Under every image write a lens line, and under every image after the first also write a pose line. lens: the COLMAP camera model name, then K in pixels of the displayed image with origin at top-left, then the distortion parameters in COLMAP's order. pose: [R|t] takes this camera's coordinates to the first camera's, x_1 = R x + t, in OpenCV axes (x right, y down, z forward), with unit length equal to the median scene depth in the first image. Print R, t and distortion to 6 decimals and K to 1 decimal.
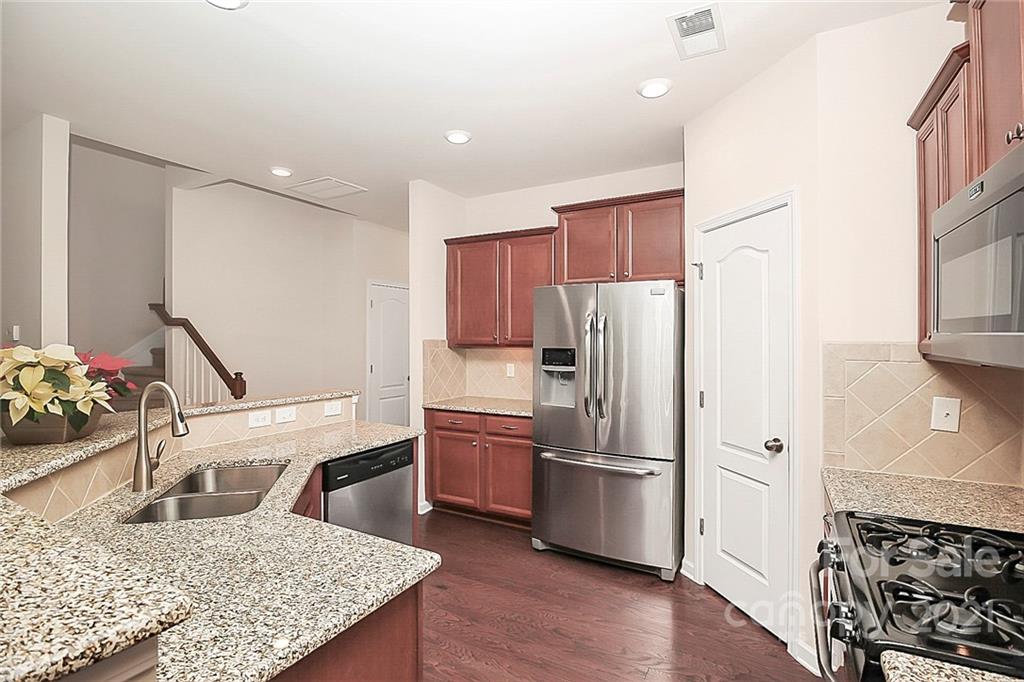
lens RADIAL K [[499.5, 0, 512.0], [0, 499.5, 341.0], [0, 0, 1]] dist [-0.016567, -0.000323]
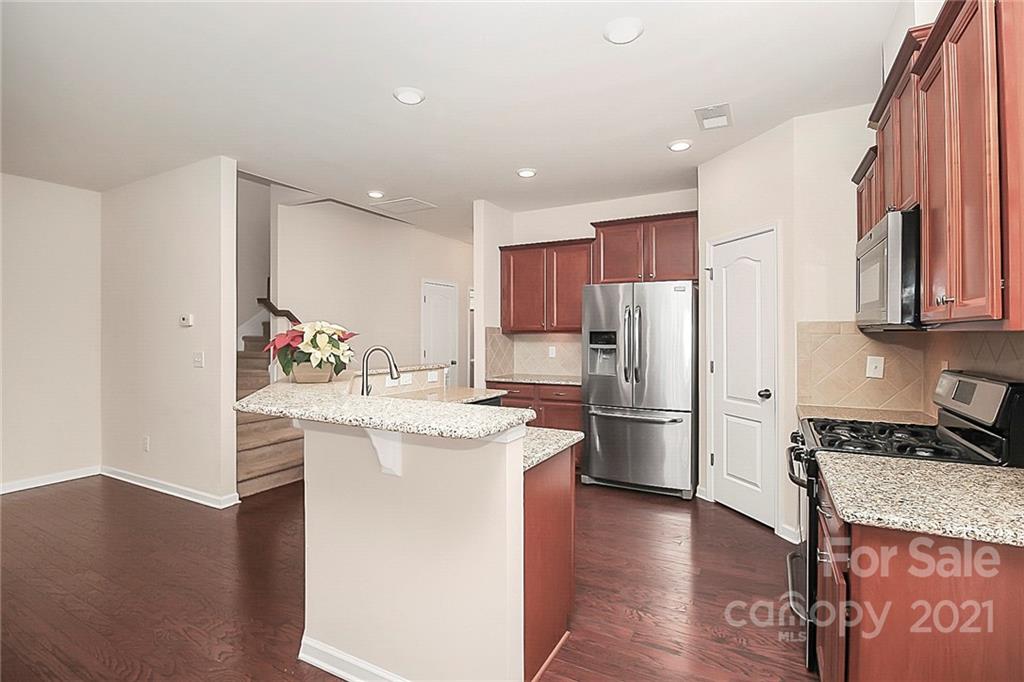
lens RADIAL K [[477.4, 0, 511.6], [0, 477.4, 335.4], [0, 0, 1]] dist [-0.014143, -0.000464]
pose [[0.999998, 0.000036, -0.002186, -0.143423], [-0.000038, 1.000000, -0.000865, 0.026102], [0.002186, 0.000865, 0.999997, -0.267438]]
